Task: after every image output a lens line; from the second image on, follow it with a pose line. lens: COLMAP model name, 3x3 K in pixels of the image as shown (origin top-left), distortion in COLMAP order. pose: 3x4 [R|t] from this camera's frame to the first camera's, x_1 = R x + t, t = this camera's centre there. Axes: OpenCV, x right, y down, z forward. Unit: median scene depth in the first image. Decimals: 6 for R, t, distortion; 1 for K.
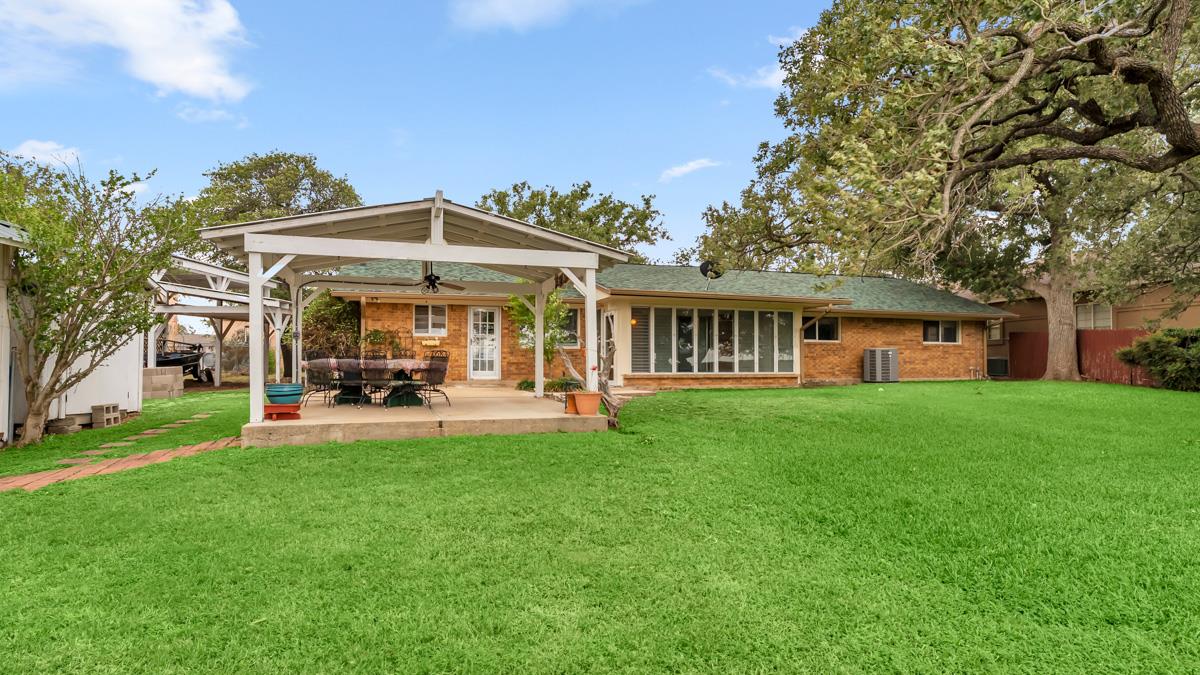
lens RADIAL K [[630.0, 0, 600.0], [0, 630.0, 337.5], [0, 0, 1]] dist [-0.004567, -0.001557]
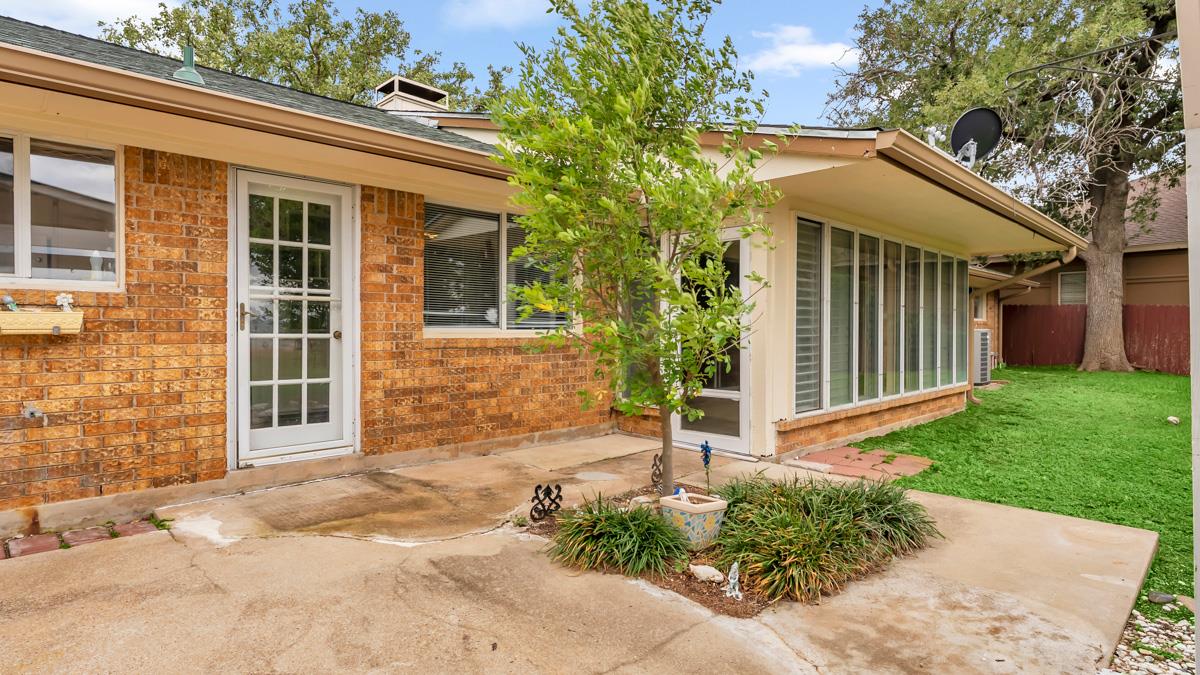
lens RADIAL K [[633.6, 0, 600.7], [0, 633.6, 331.1], [0, 0, 1]] dist [0.001862, -0.000521]
pose [[0.898939, -0.000807, 0.438073, -0.196948], [-0.020999, 0.998769, 0.044930, -0.001590], [-0.437570, -0.049588, 0.897816, 0.752236]]
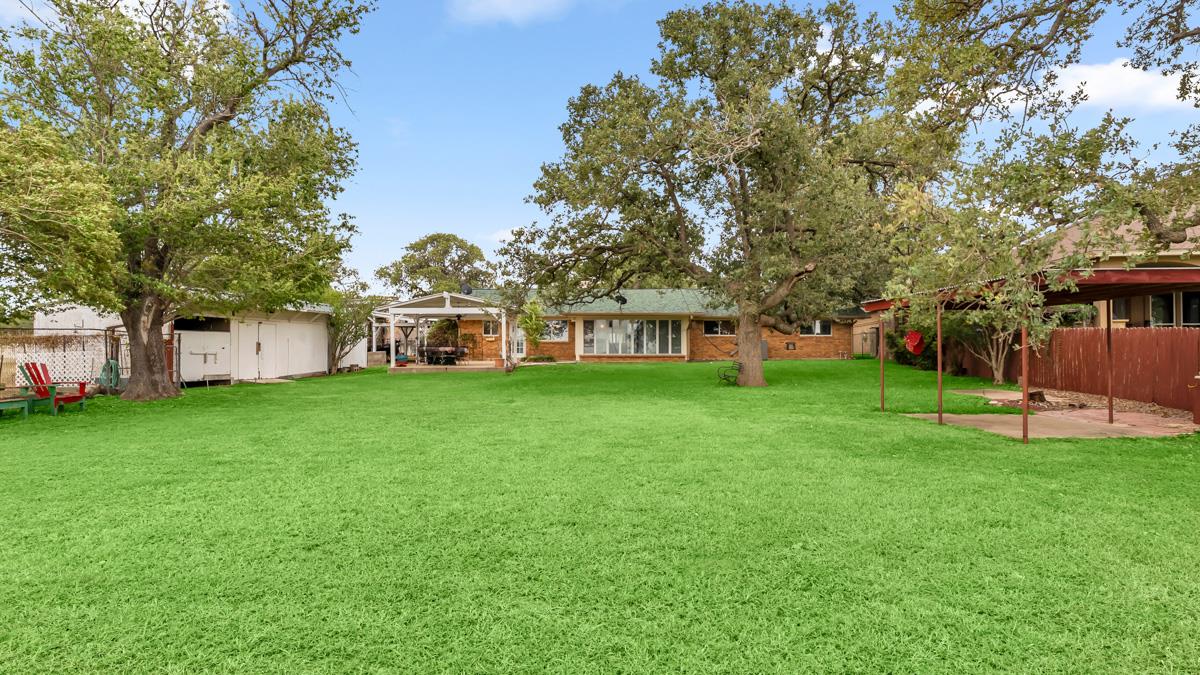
lens RADIAL K [[630.0, 0, 600.0], [0, 630.0, 337.5], [0, 0, 1]] dist [-0.004567, -0.001557]
pose [[0.950957, -0.009611, -0.309172, 0.713498], [0.015072, 0.999770, 0.015280, -0.023543], [0.308954, -0.019190, 0.950883, -0.845141]]
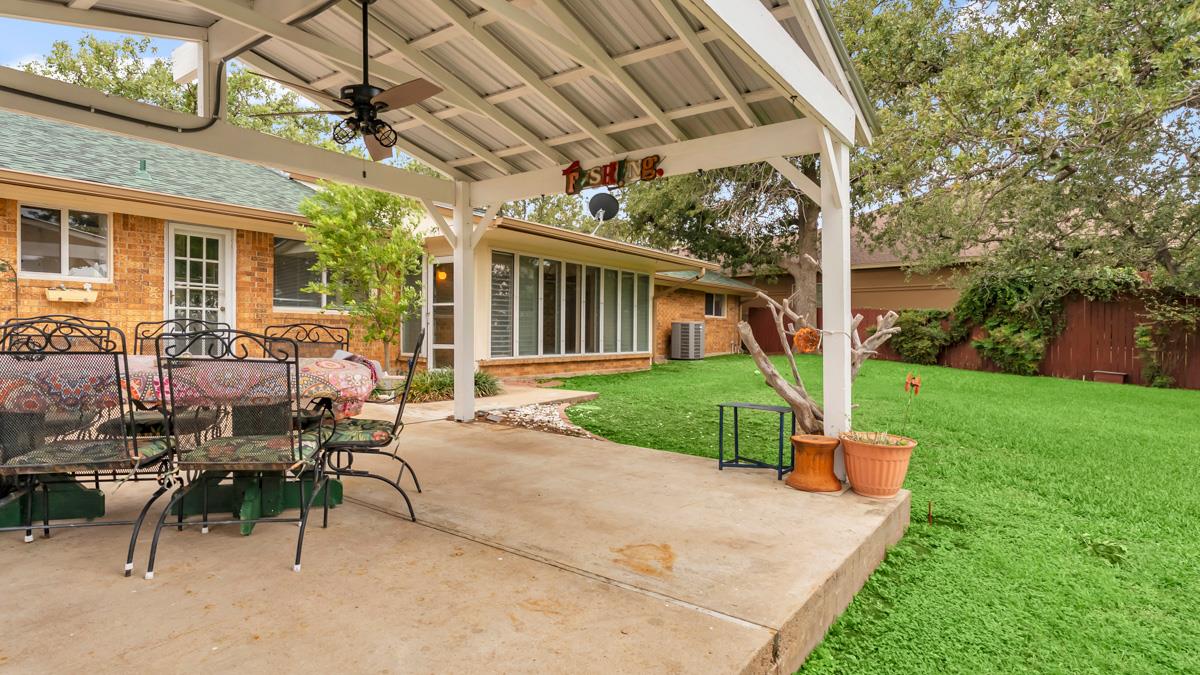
lens RADIAL K [[630.0, 0, 600.0], [0, 630.0, 337.5], [0, 0, 1]] dist [-0.004567, -0.001557]
pose [[0.813435, 0.002578, 0.581650, -0.228684], [-0.034990, 0.998396, 0.044509, 0.005100], [-0.580603, -0.056557, 0.812220, 0.436334]]
